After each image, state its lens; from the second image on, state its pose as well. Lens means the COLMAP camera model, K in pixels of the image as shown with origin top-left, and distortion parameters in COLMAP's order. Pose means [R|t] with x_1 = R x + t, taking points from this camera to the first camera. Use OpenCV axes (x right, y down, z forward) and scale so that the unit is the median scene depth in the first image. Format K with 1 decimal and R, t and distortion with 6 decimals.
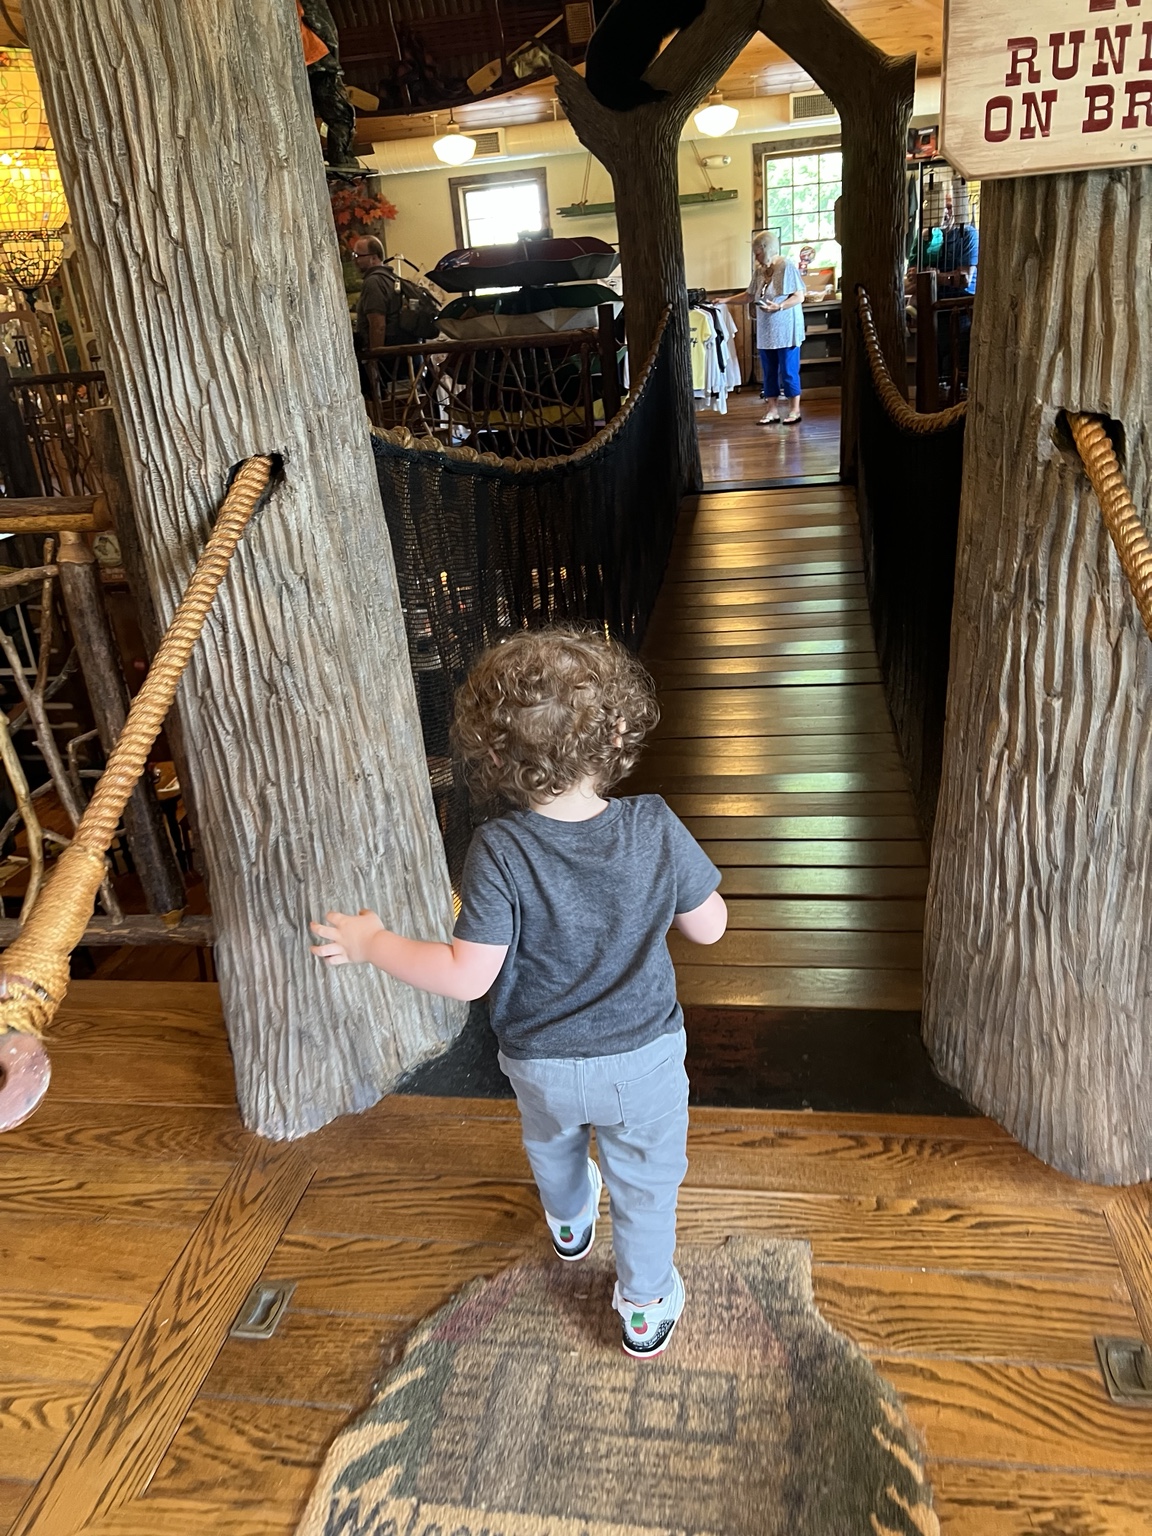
lens RADIAL K [[1128.2, 0, 575.3], [0, 1128.2, 772.9], [0, 0, 1]] dist [0.040540, -0.051484]
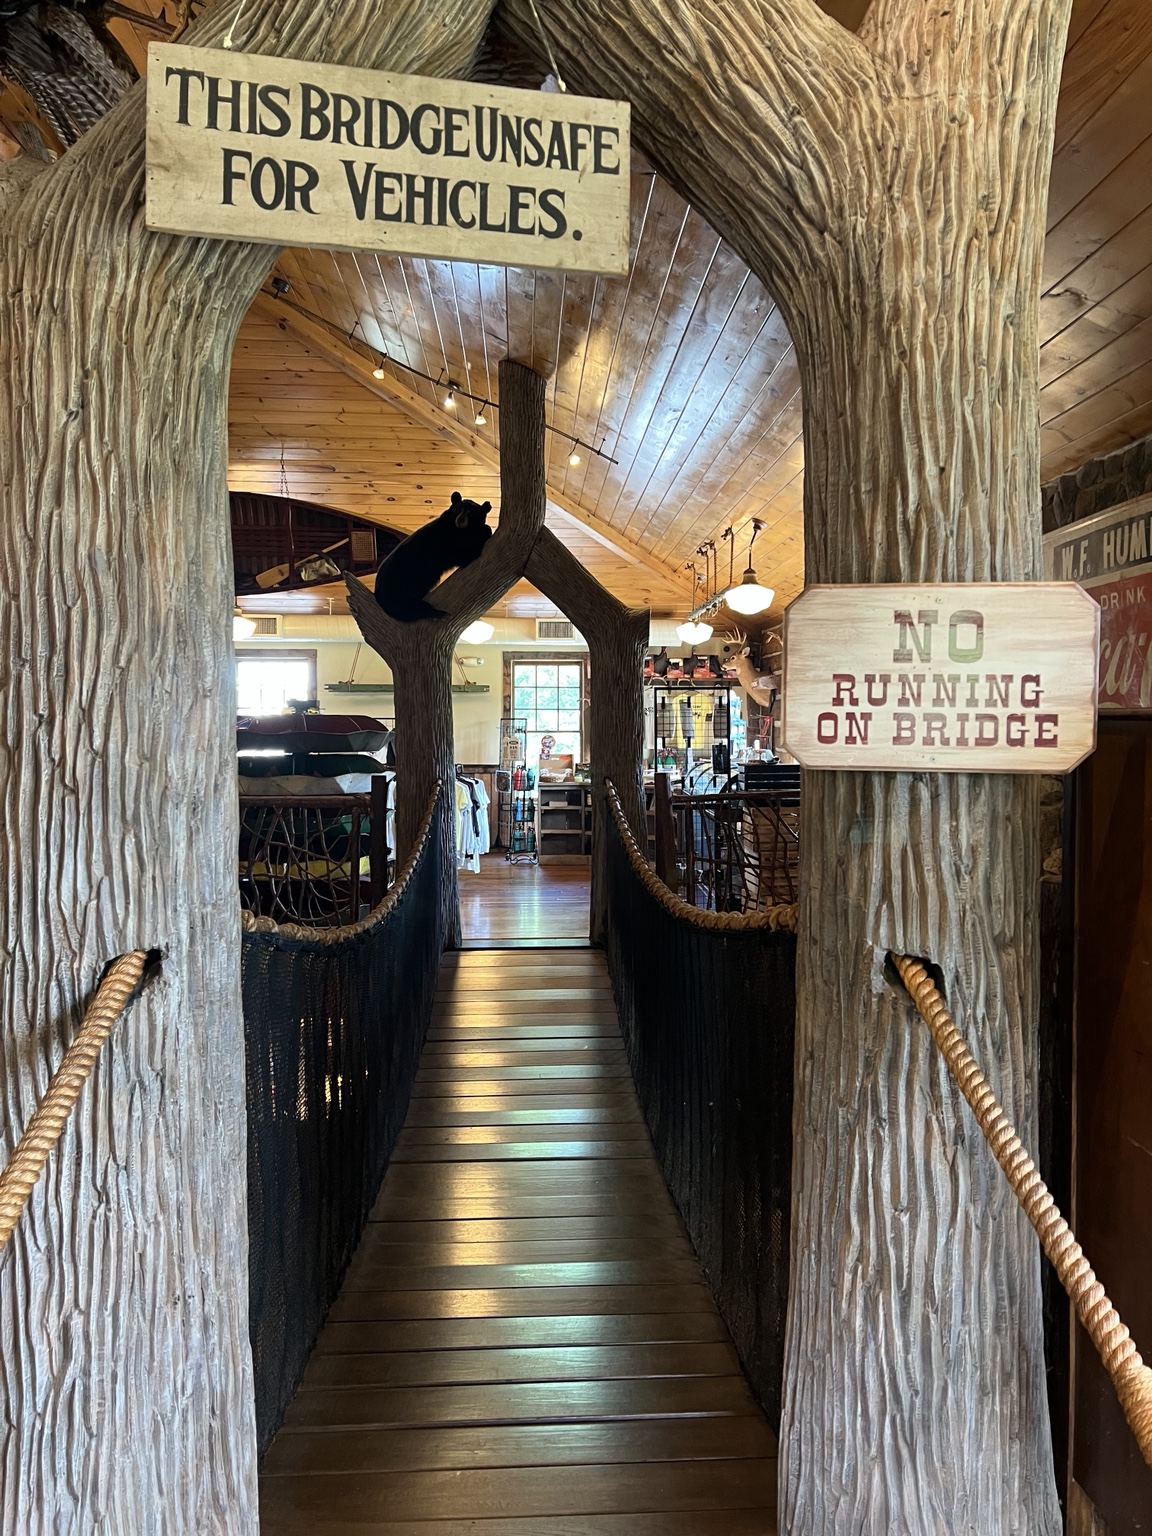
lens RADIAL K [[1128.2, 0, 575.3], [0, 1128.2, 772.9], [0, 0, 1]] dist [0.040540, -0.051484]
pose [[0.974383, 0.080252, 0.210090, -0.125684], [0.006220, 0.924192, -0.381878, -0.041393], [-0.224810, 0.373402, 0.900018, -0.035855]]
